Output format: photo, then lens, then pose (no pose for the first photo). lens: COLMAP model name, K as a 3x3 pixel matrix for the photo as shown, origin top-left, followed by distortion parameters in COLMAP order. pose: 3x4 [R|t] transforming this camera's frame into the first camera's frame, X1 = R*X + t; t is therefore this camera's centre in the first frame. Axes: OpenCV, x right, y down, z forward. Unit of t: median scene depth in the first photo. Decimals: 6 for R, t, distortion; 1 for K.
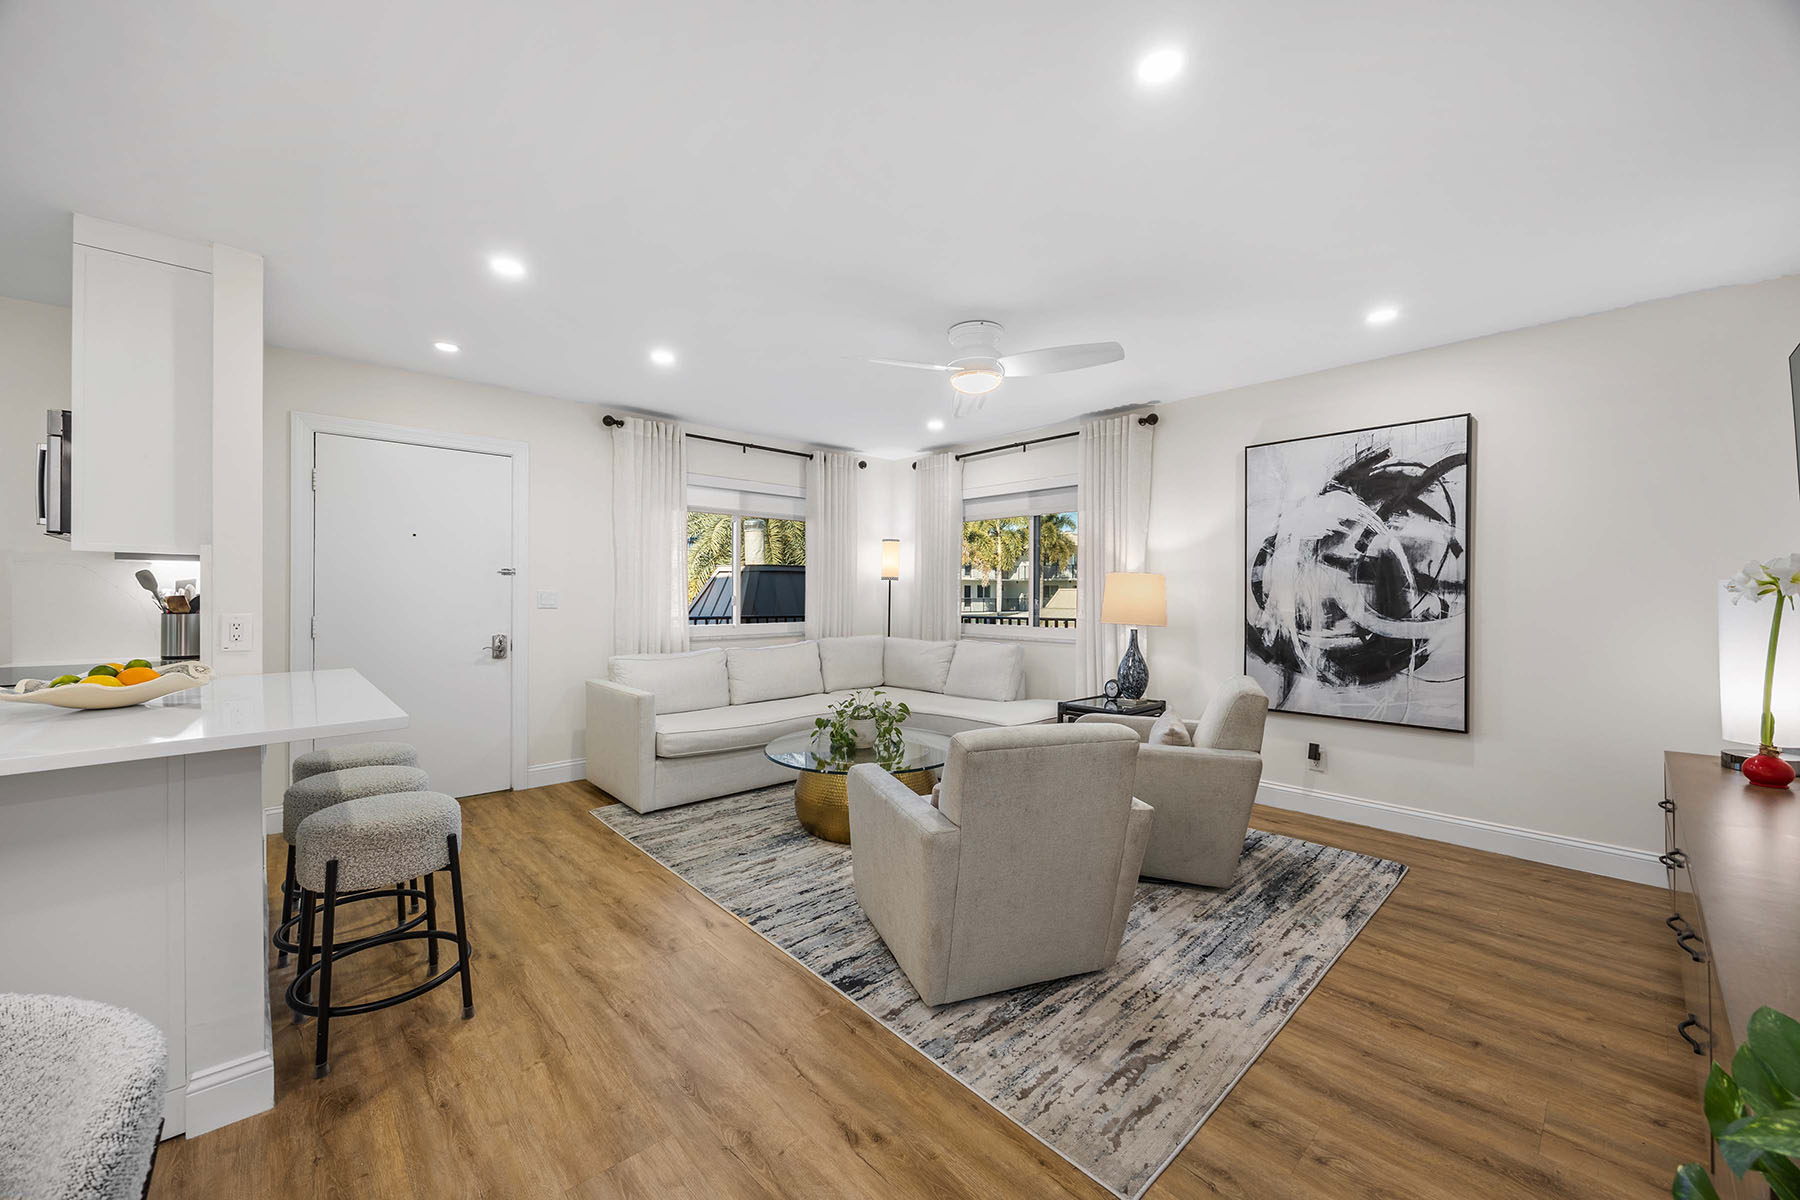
lens RADIAL K [[684.5, 0, 902.5], [0, 684.5, 597.3], [0, 0, 1]] dist [-0.003576, 0.000230]
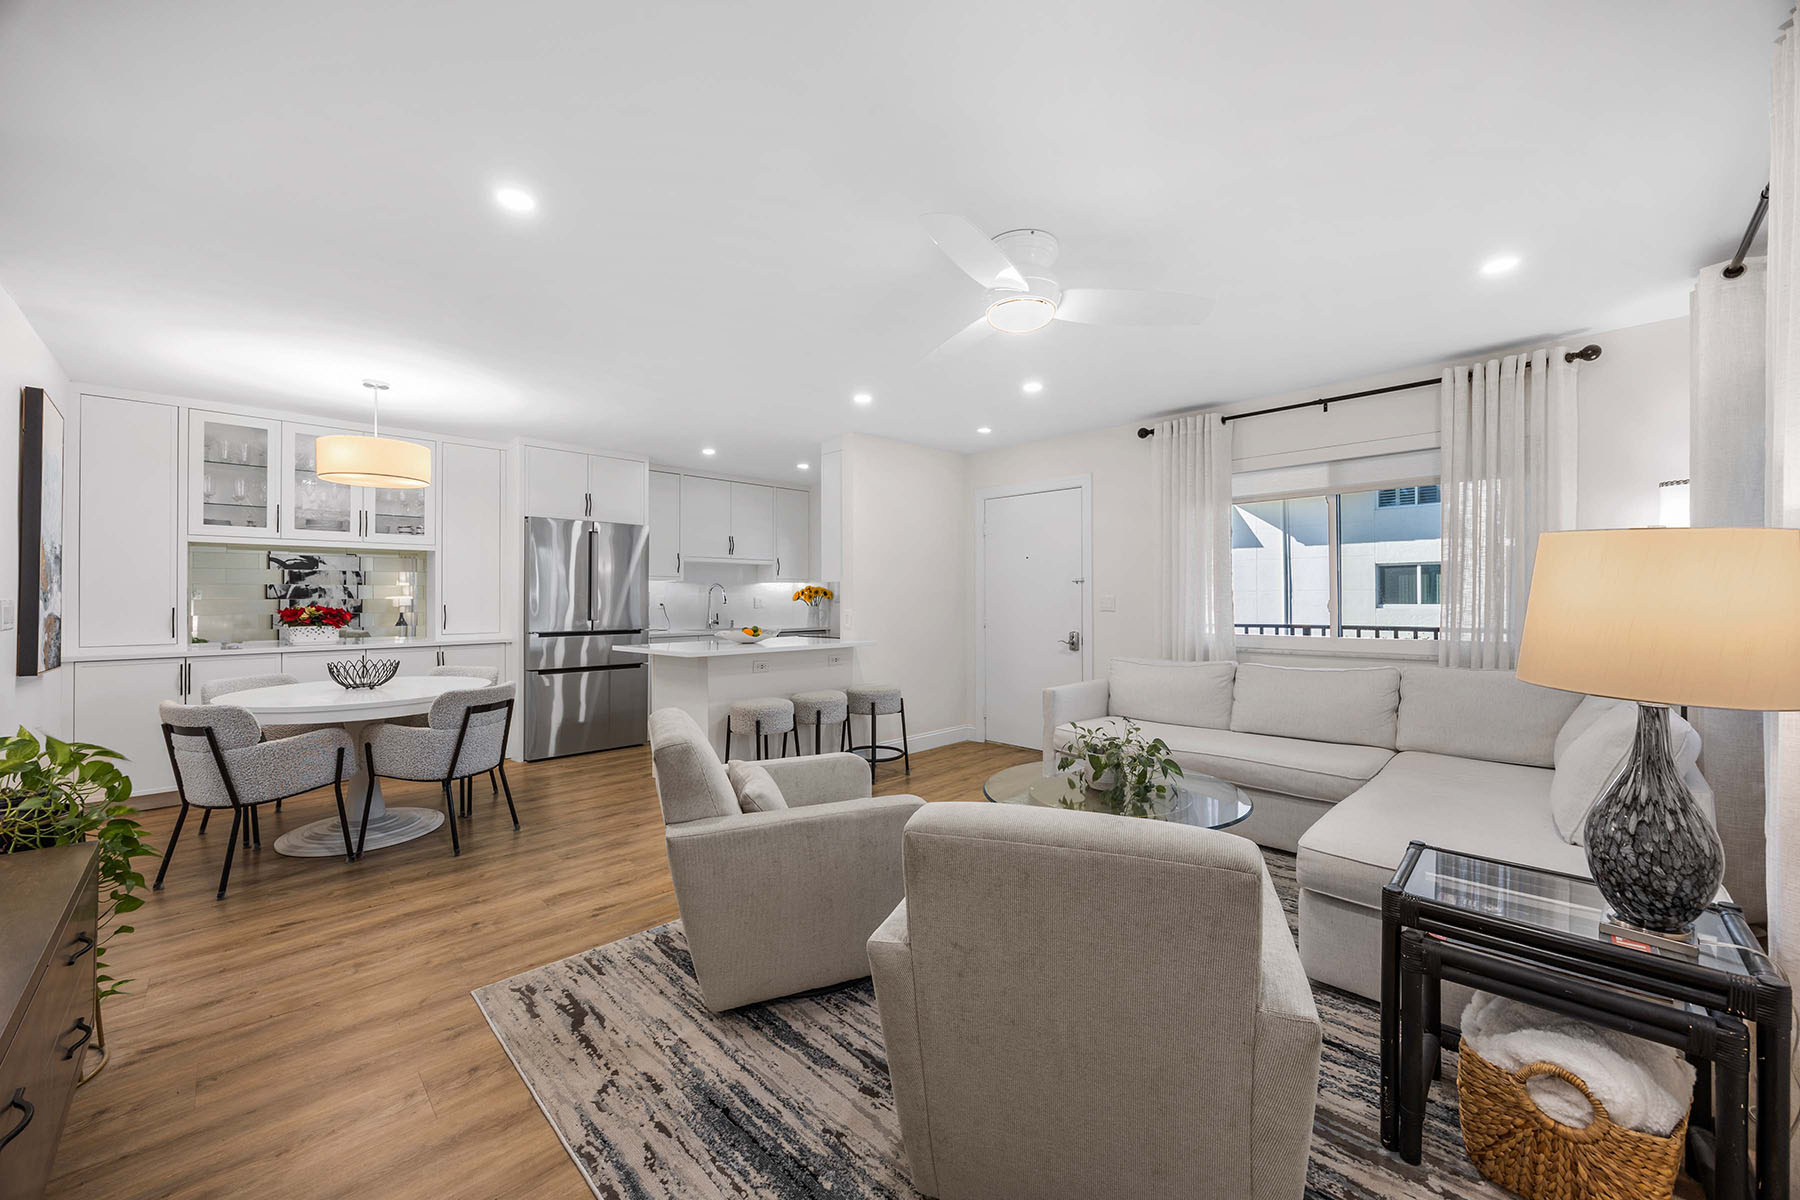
lens RADIAL K [[684.5, 0, 901.4], [0, 684.5, 590.1], [0, 0, 1]] dist [-0.003576, 0.000230]
pose [[0.029794, -0.014413, -0.999452, 0.795957], [0.000393, 0.999896, -0.014408, -0.003877], [0.999556, 0.000037, 0.029796, 0.793449]]
